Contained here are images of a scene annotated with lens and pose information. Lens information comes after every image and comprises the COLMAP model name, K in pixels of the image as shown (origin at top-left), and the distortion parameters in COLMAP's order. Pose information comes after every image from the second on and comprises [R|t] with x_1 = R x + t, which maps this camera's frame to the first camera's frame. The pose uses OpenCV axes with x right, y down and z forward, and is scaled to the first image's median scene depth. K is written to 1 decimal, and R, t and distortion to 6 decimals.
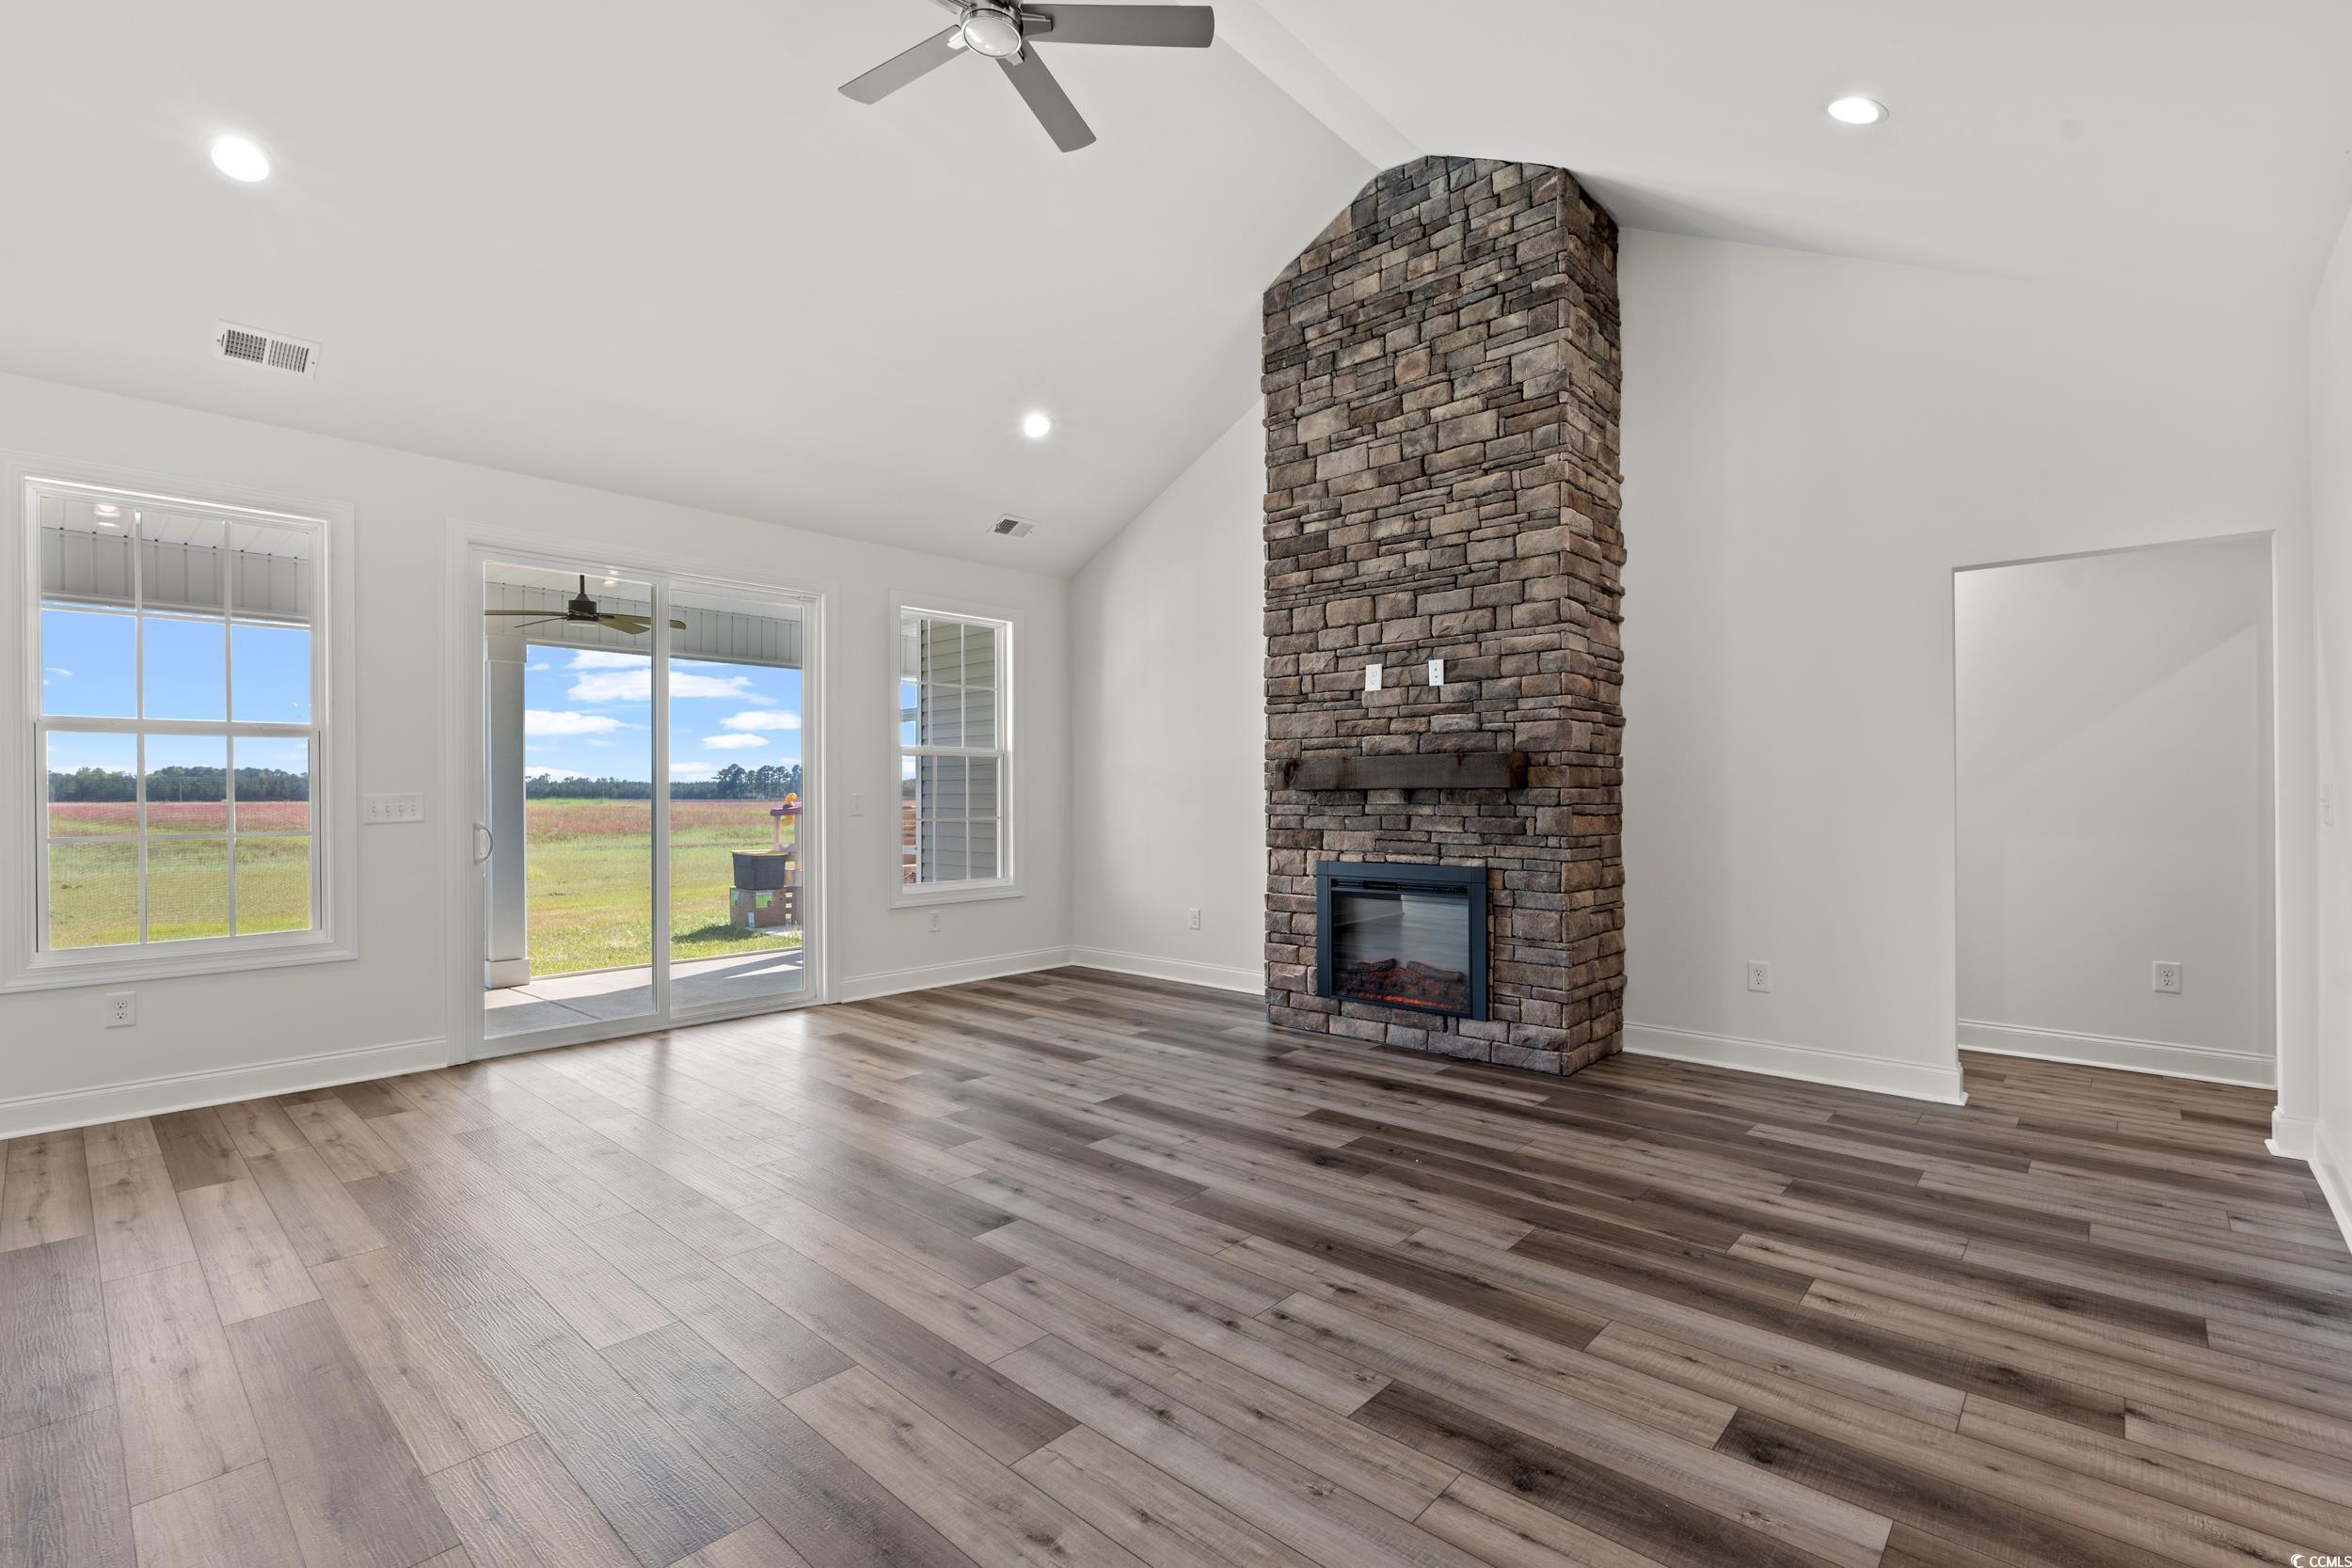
lens RADIAL K [[1032.7, 0, 1152.4], [0, 1032.7, 776.5], [0, 0, 1]] dist [-0.003794, -0.000148]
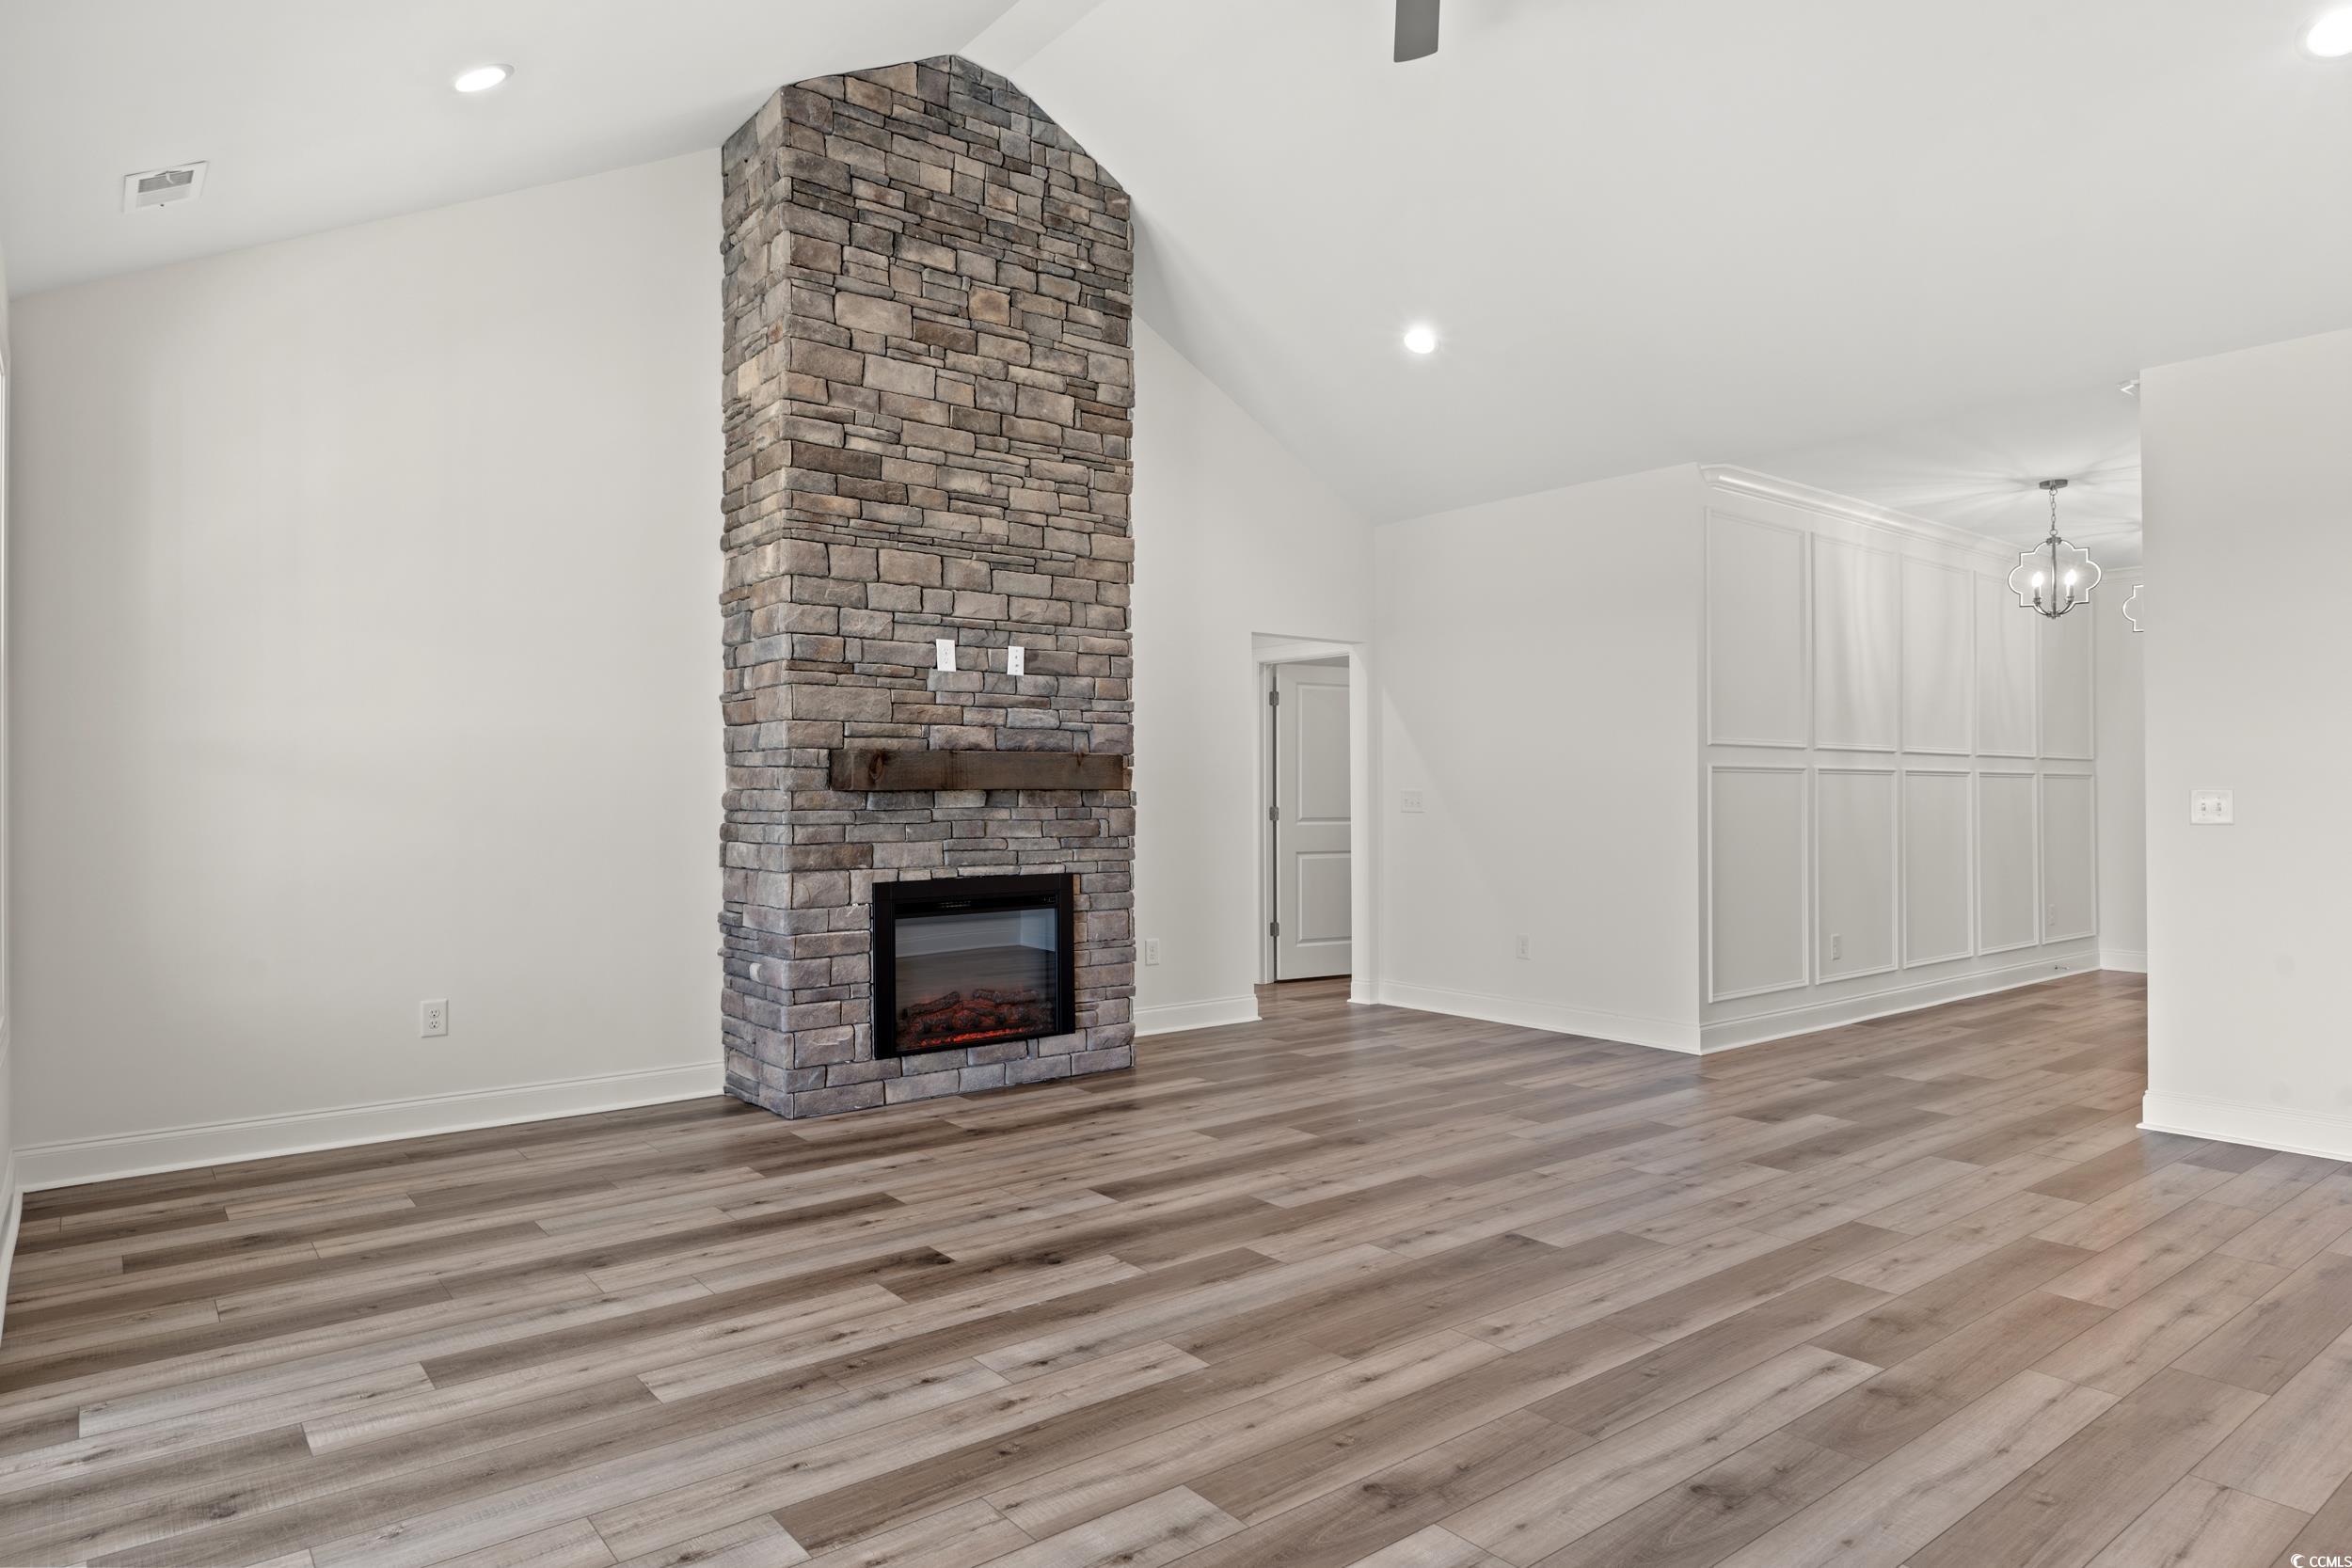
lens RADIAL K [[1421.2, 0, 1137.7], [0, 1421.2, 764.4], [0, 0, 1]] dist [-0.001185, -0.000064]
pose [[0.161103, 0.022950, 0.986671, -0.958420], [-0.015655, 0.999663, -0.020696, 0.013867], [-0.986813, -0.012112, 0.161408, 0.718488]]
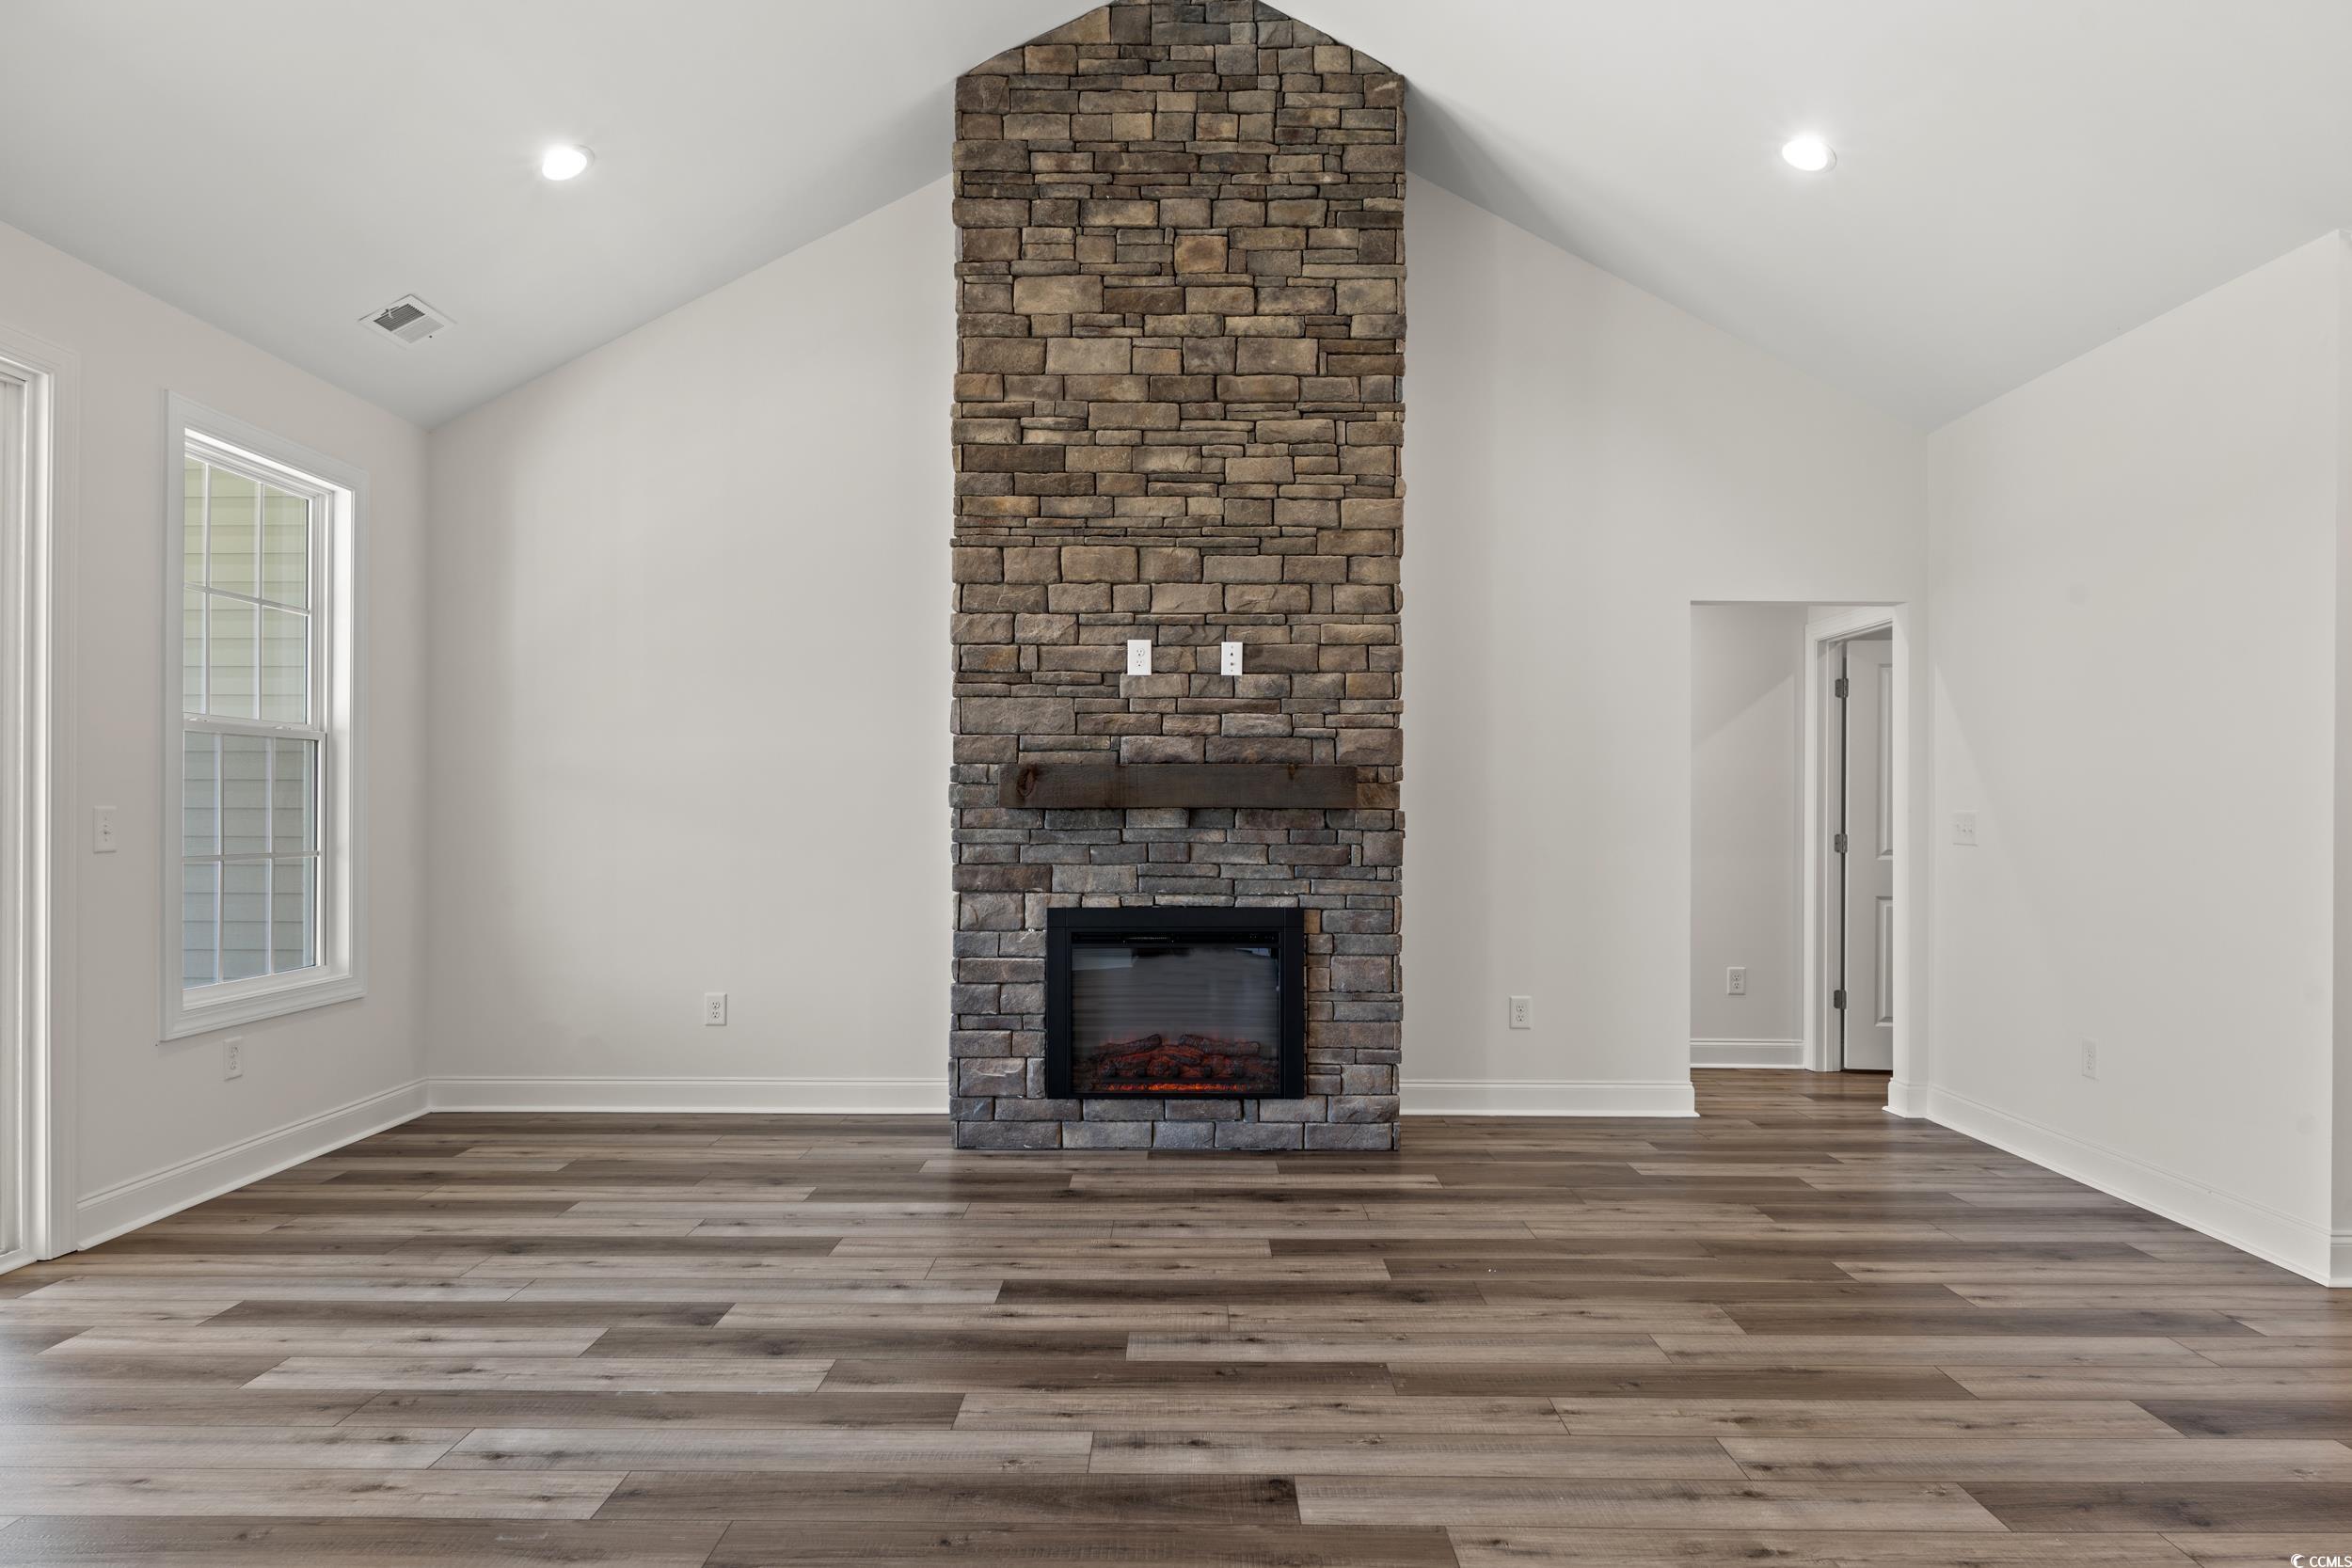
lens RADIAL K [[1421.2, 0, 1146.9], [0, 1421.2, 792.8], [0, 0, 1]] dist [-0.001185, -0.000064]
pose [[0.740932, 0.016364, 0.671381, -0.504005], [-0.019012, 0.999814, -0.003388, 0.004961], [-0.671311, -0.010254, 0.741105, 0.259416]]
